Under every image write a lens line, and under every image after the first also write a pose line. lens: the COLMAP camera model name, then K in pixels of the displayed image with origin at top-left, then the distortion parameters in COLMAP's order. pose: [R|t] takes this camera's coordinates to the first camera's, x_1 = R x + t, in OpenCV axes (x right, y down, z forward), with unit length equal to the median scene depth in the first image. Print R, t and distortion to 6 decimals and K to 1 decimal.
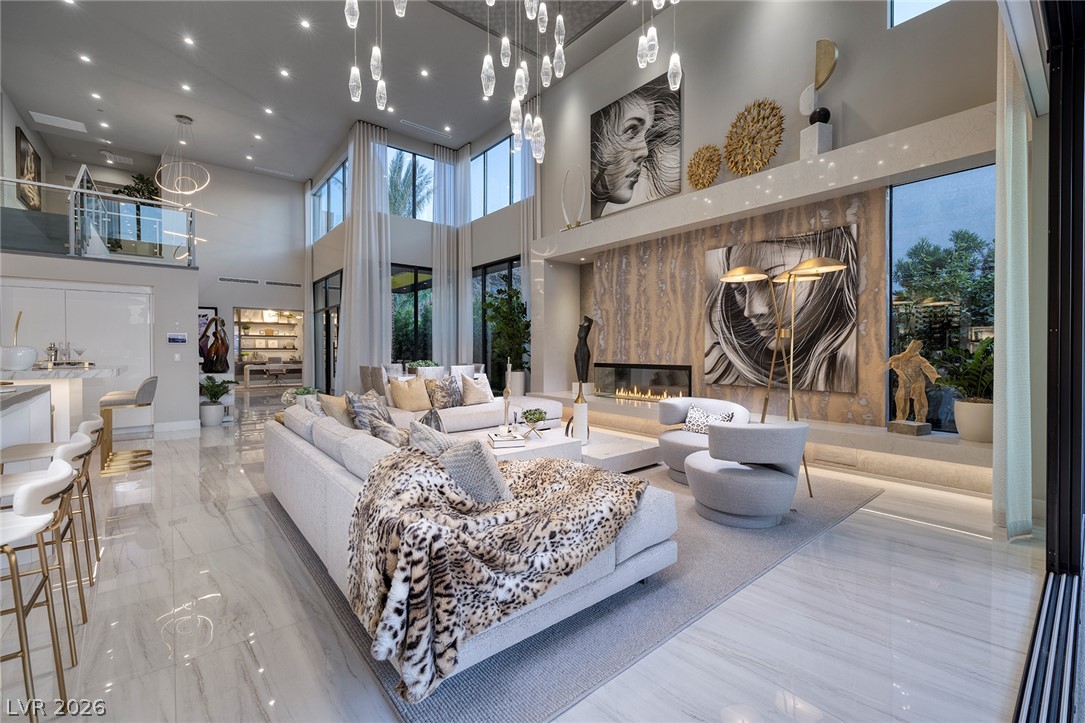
lens RADIAL K [[463.2, 0, 531.9], [0, 463.2, 356.7], [0, 0, 1]] dist [0.005442, 0.001099]
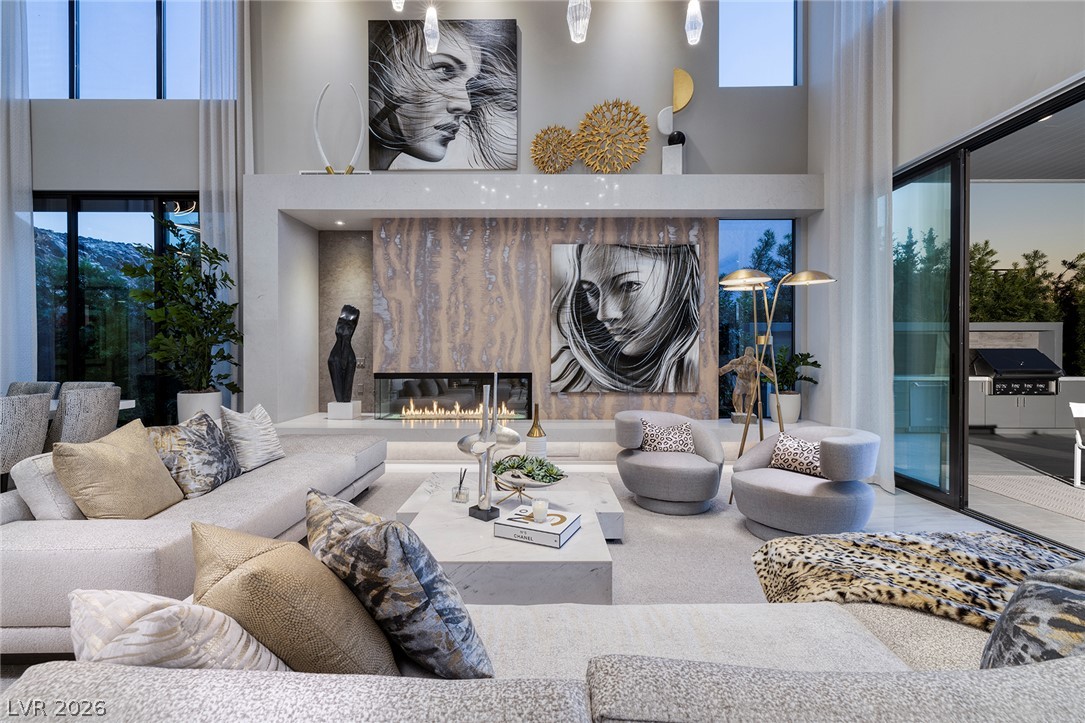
lens RADIAL K [[463.2, 0, 543.2], [0, 463.2, 354.0], [0, 0, 1]] dist [0.005442, 0.001099]
pose [[0.618564, -0.004395, 0.785722, -0.322262], [0.011233, 0.999932, -0.003249, -0.012882], [-0.785654, 0.010836, 0.618571, 0.441523]]
